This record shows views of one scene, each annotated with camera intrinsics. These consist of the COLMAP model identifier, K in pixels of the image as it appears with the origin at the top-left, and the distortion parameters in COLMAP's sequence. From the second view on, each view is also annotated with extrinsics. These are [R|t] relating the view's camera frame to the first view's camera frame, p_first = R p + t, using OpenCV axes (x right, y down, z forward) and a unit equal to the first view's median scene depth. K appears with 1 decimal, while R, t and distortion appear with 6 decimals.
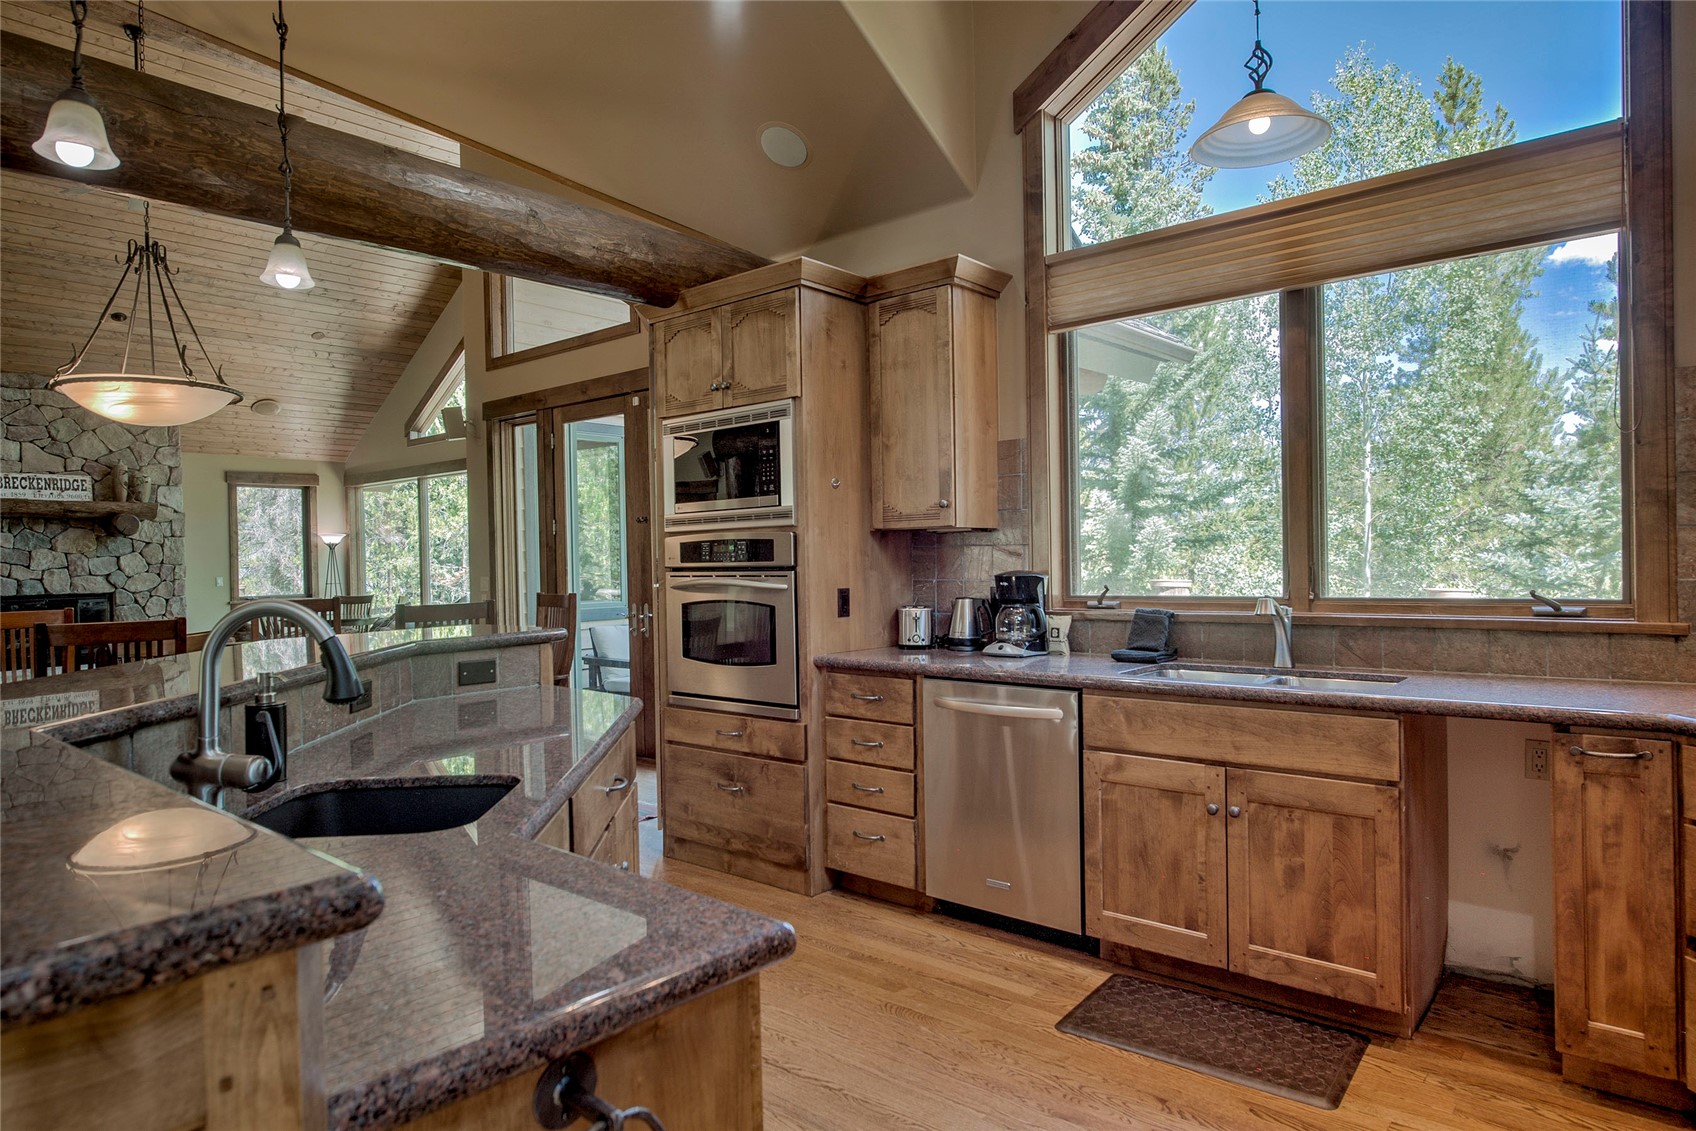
lens RADIAL K [[992.1, 0, 850.8], [0, 992.1, 561.3], [0, 0, 1]] dist [0.001746, -0.009837]
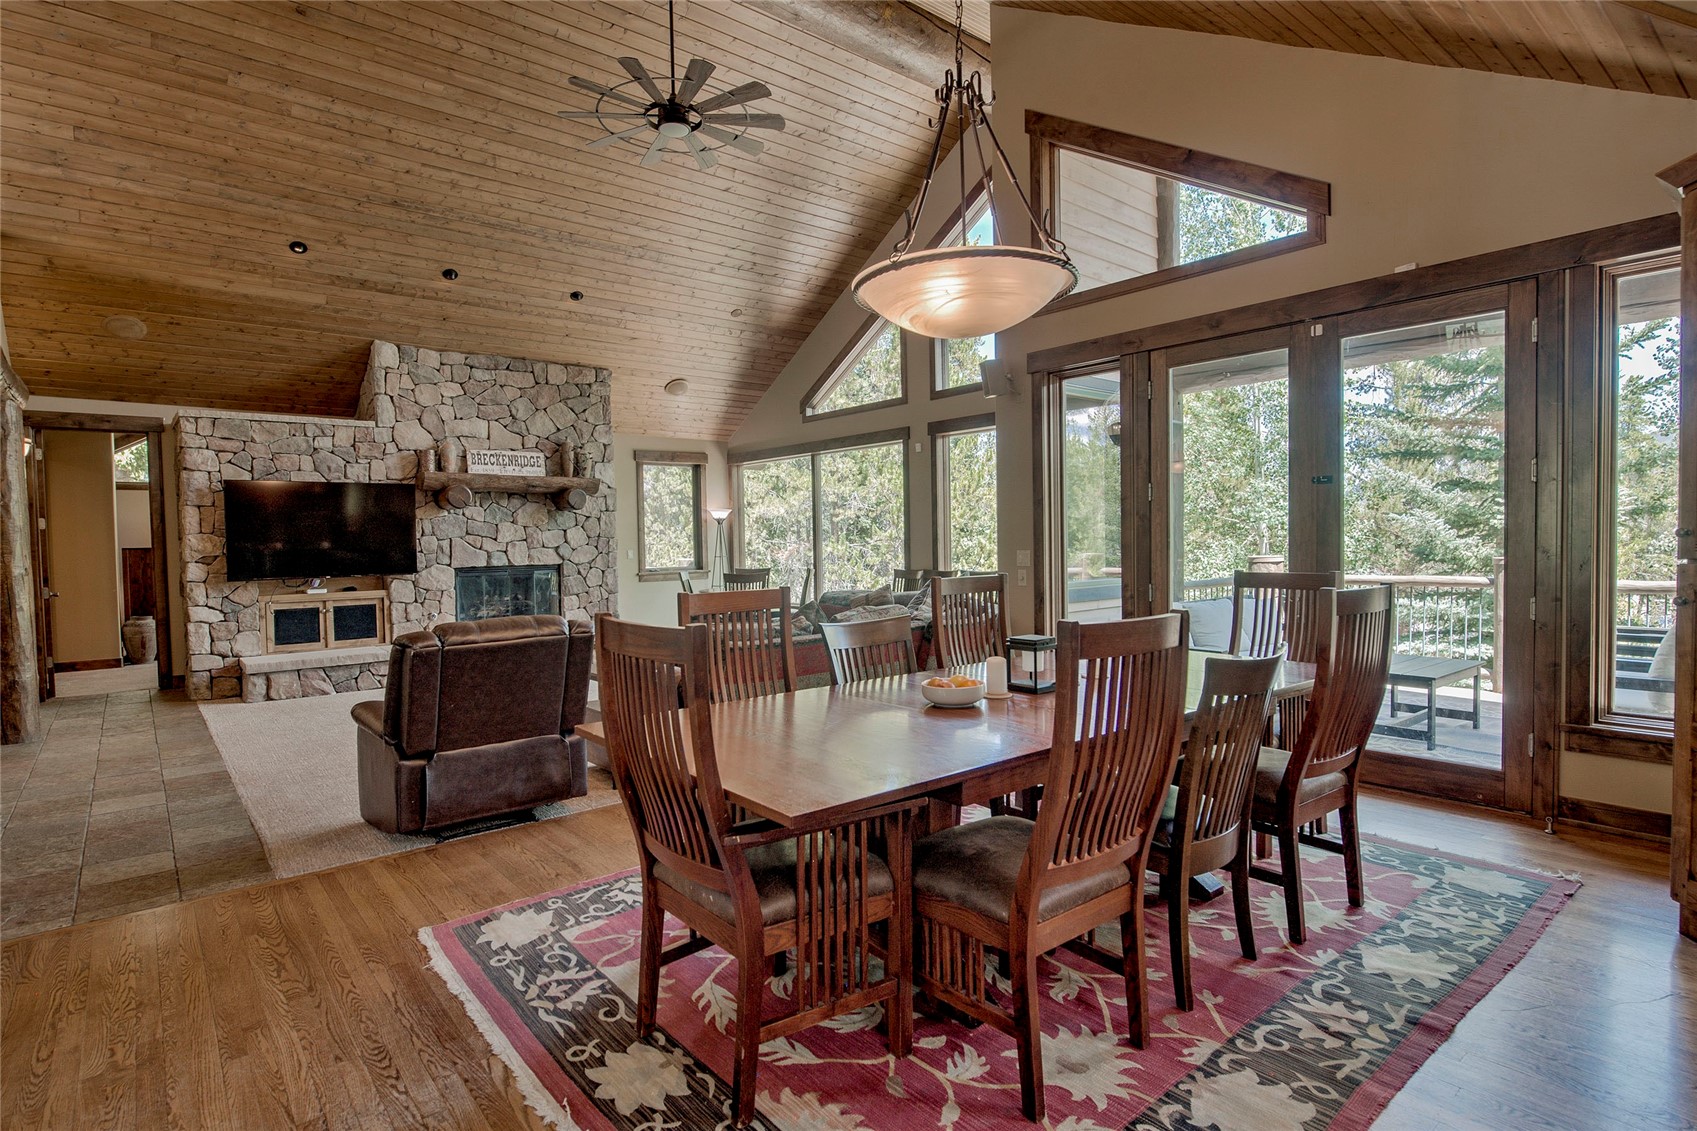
lens RADIAL K [[870.9, 0, 836.4], [0, 870.9, 568.0], [0, 0, 1]] dist [-0.007061, 0.000320]
pose [[0.982744, 0.009760, -0.184712, -0.293660], [-0.004178, 0.999523, 0.030583, 0.006342], [0.184923, -0.029284, 0.982317, 0.148646]]
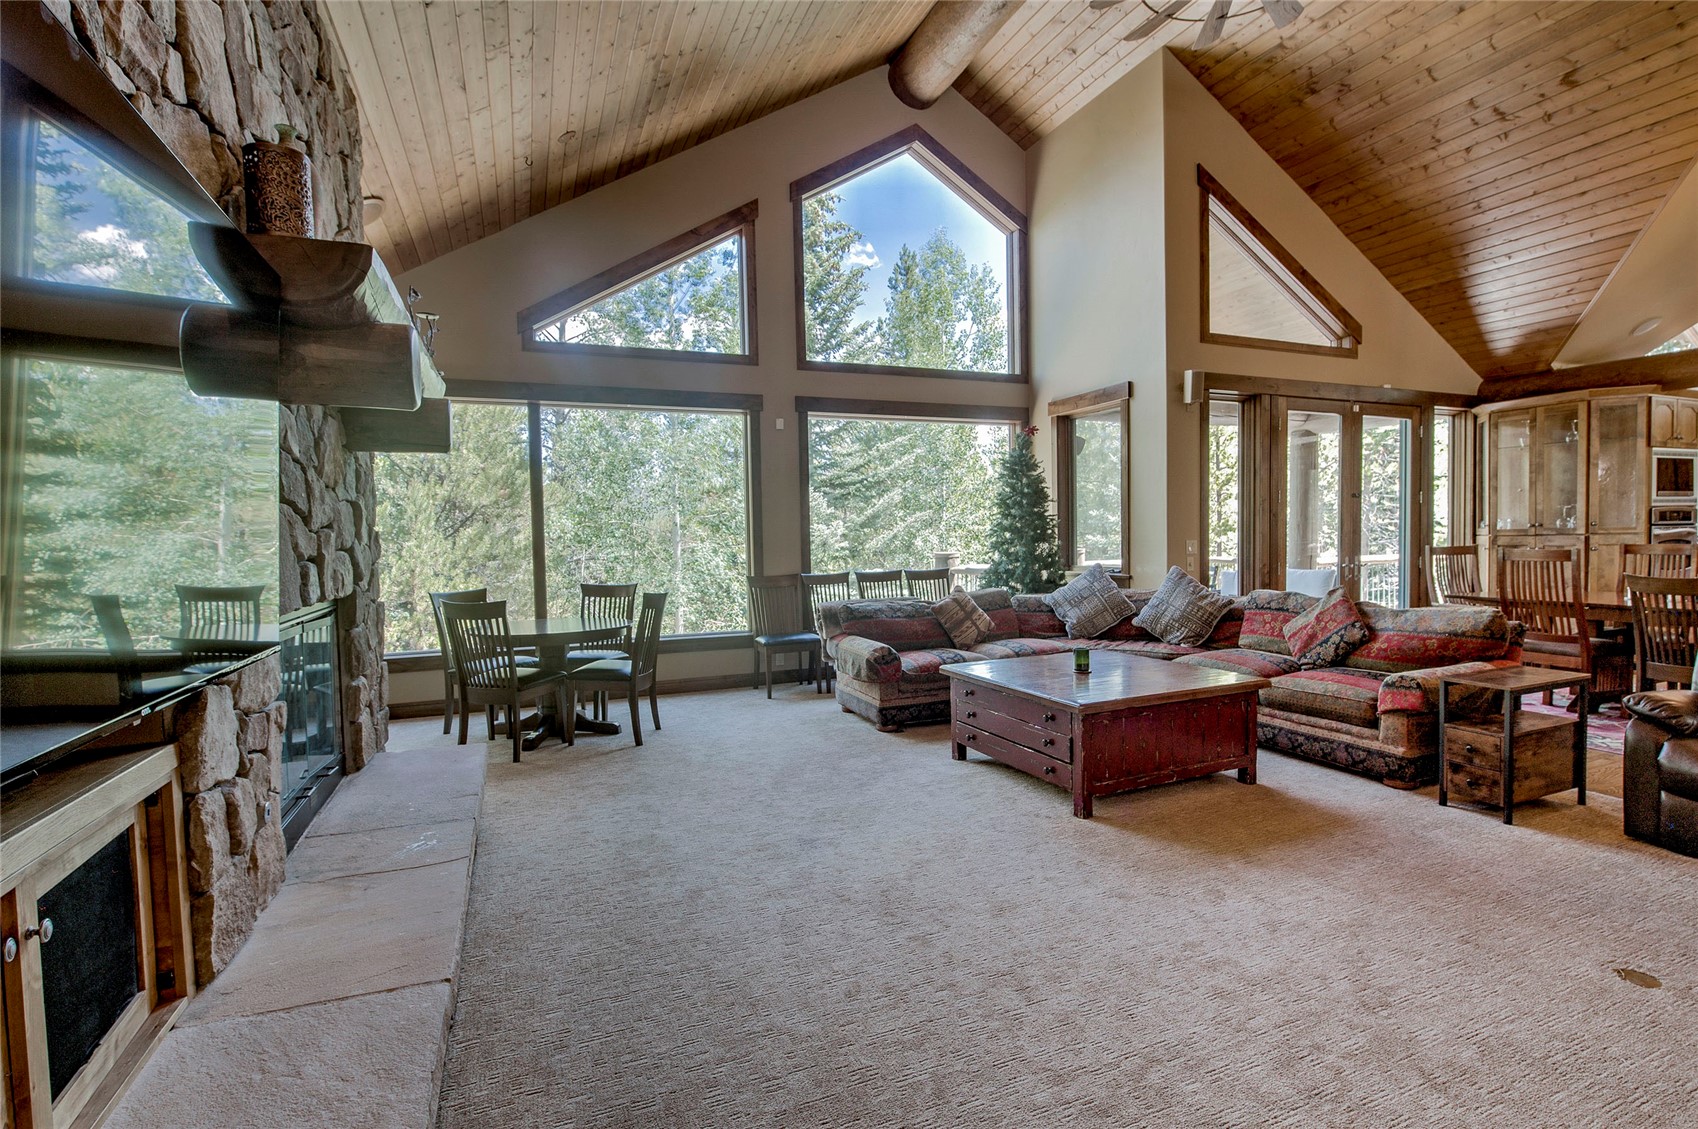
lens RADIAL K [[797.0, 0, 876.1], [0, 797.0, 565.4], [0, 0, 1]] dist [-0.009654, -0.001381]
pose [[0.456399, -0.019188, 0.889568, -0.944223], [0.014622, 0.999794, 0.014064, 0.019081], [-0.889655, 0.006588, 0.456585, 0.687952]]
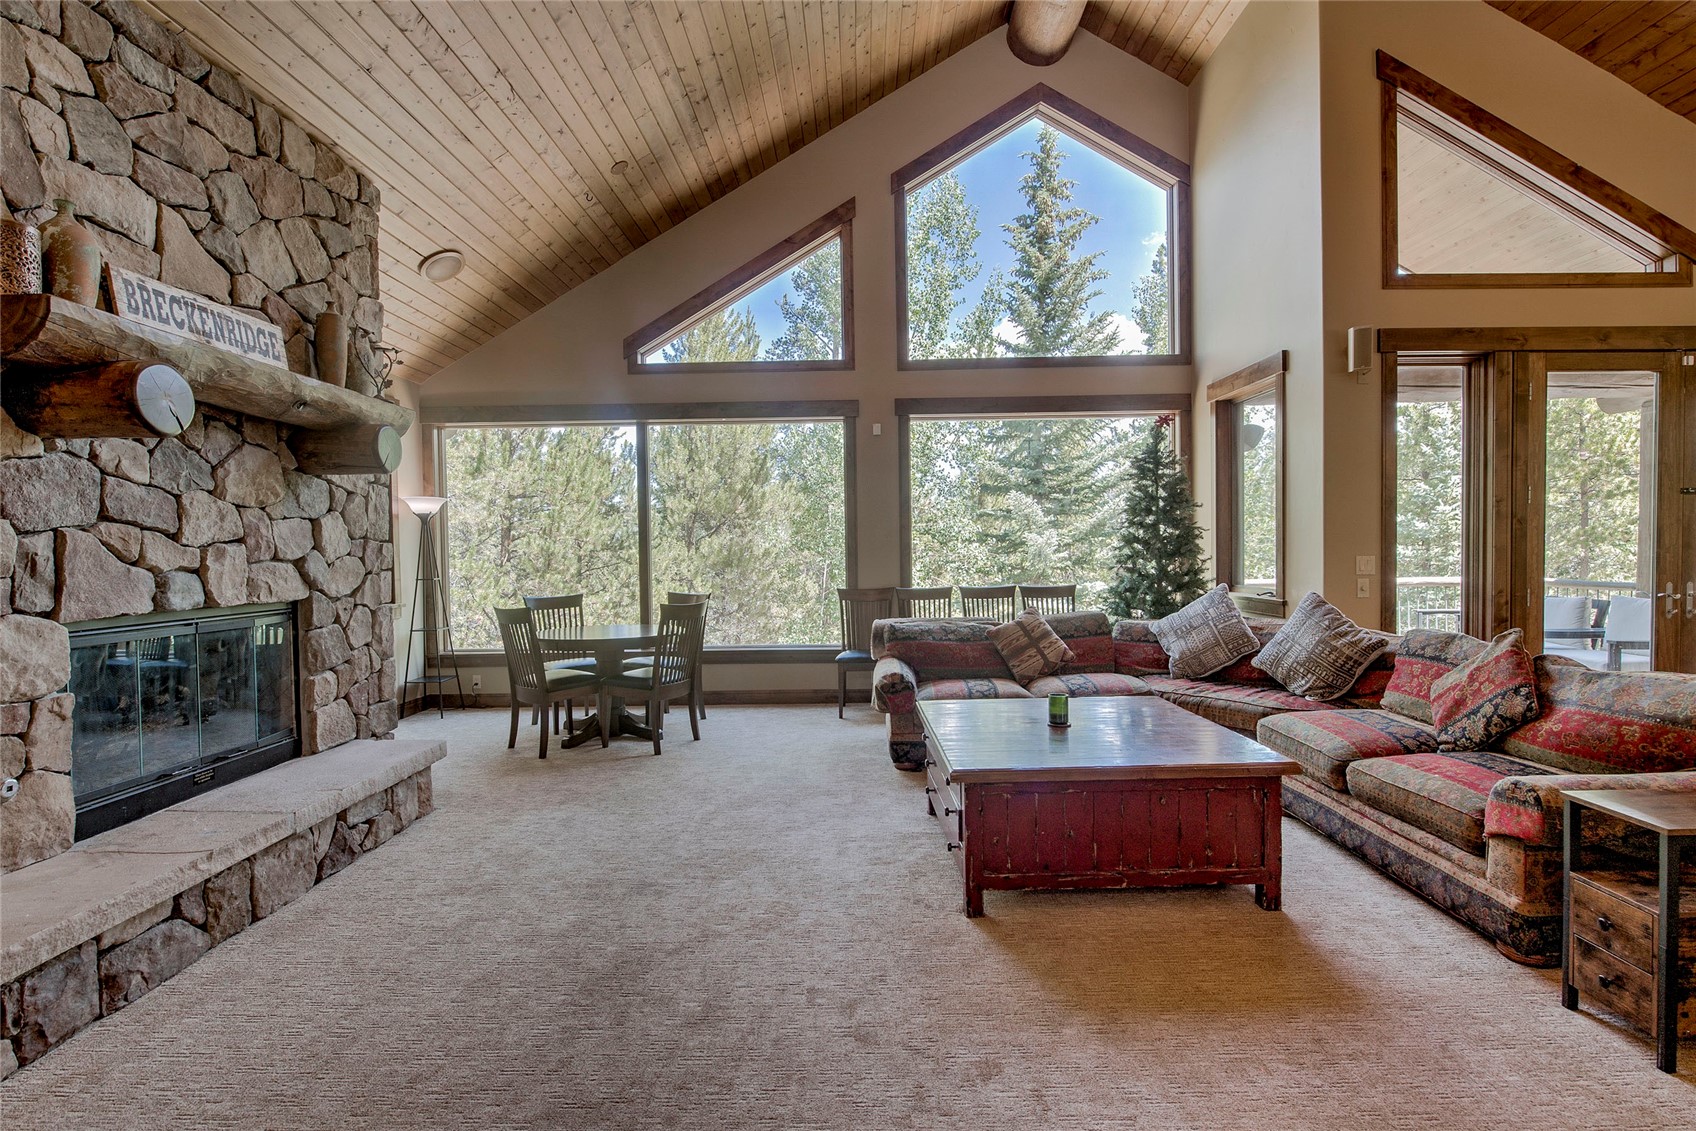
lens RADIAL K [[796.1, 0, 852.1], [0, 796.1, 564.4], [0, 0, 1]] dist [-0.009654, -0.001381]
pose [[0.773762, -0.000613, 0.633476, -0.800304], [0.000630, 1.000000, 0.000198, 0.016173], [-0.633476, 0.000246, 0.773762, 0.585294]]
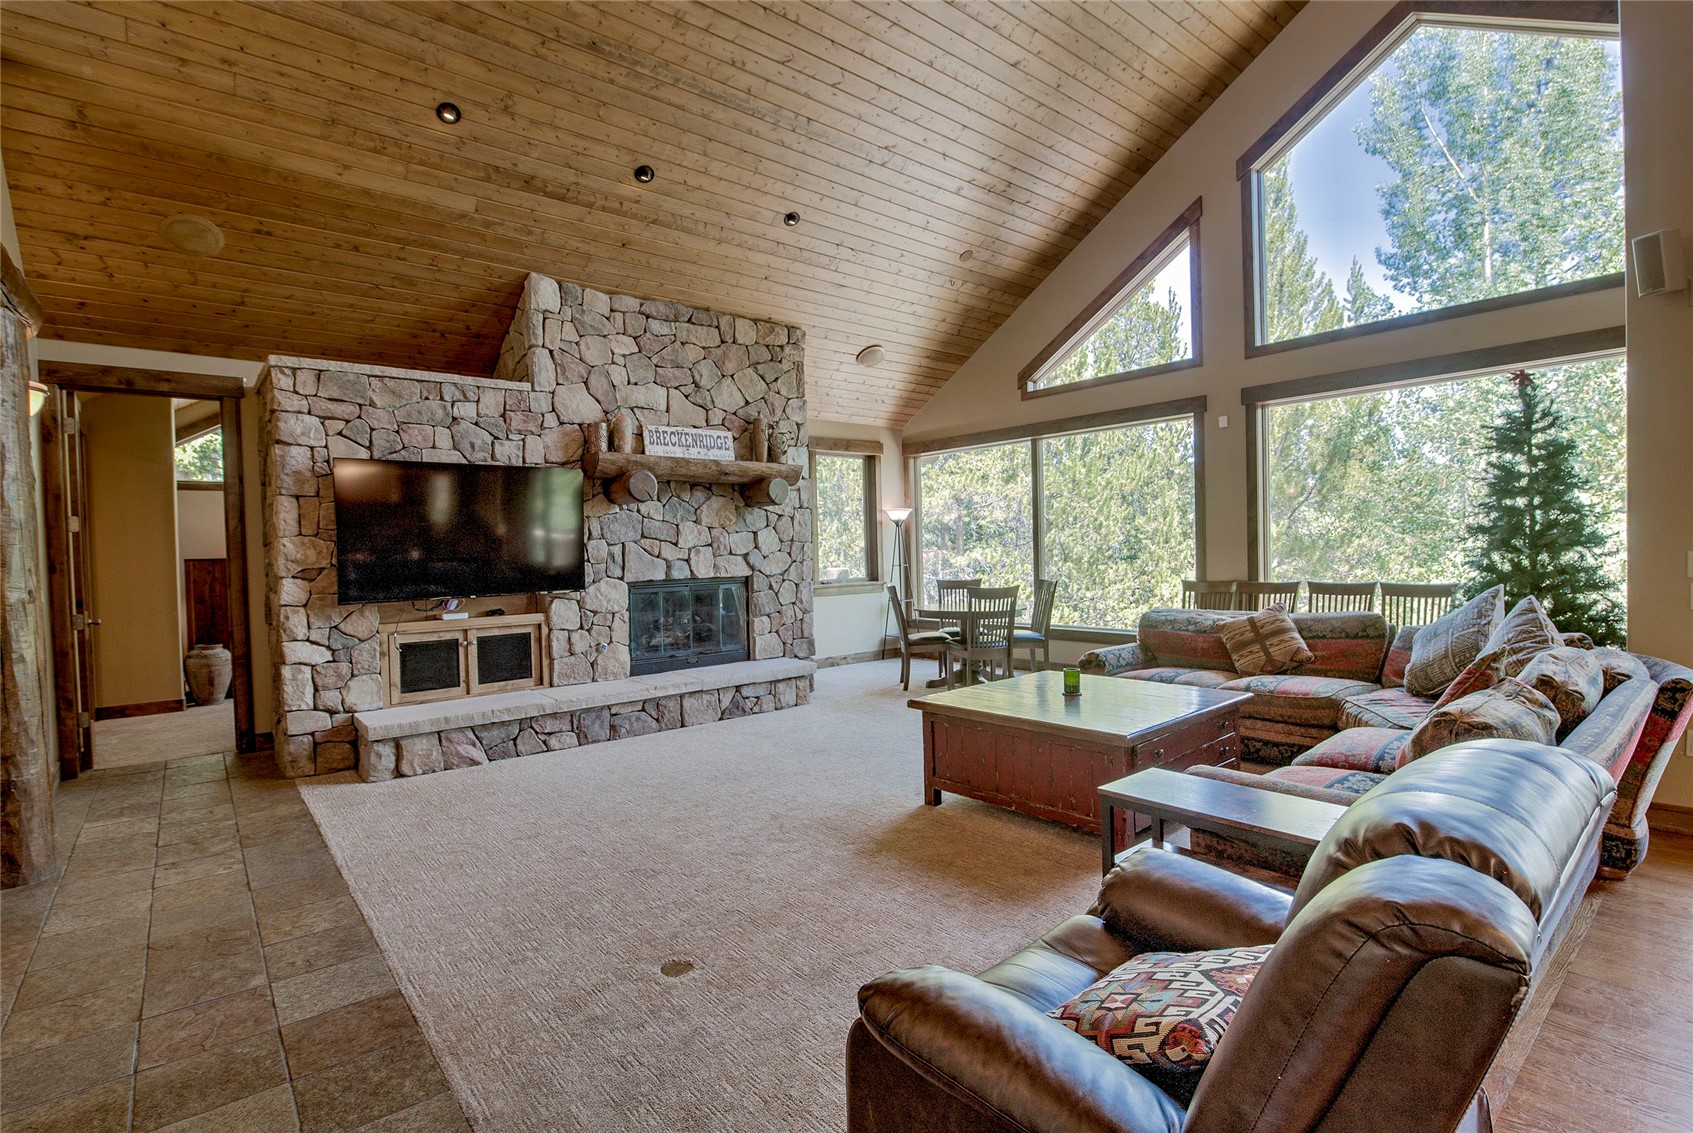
lens RADIAL K [[794.7, 0, 830.7], [0, 794.7, 567.5], [0, 0, 1]] dist [-0.009654, -0.001381]
pose [[0.982840, 0.002468, -0.184443, -0.573312], [0.001338, 0.999789, 0.020505, 0.011497], [0.184454, -0.020400, 0.982629, 0.378008]]
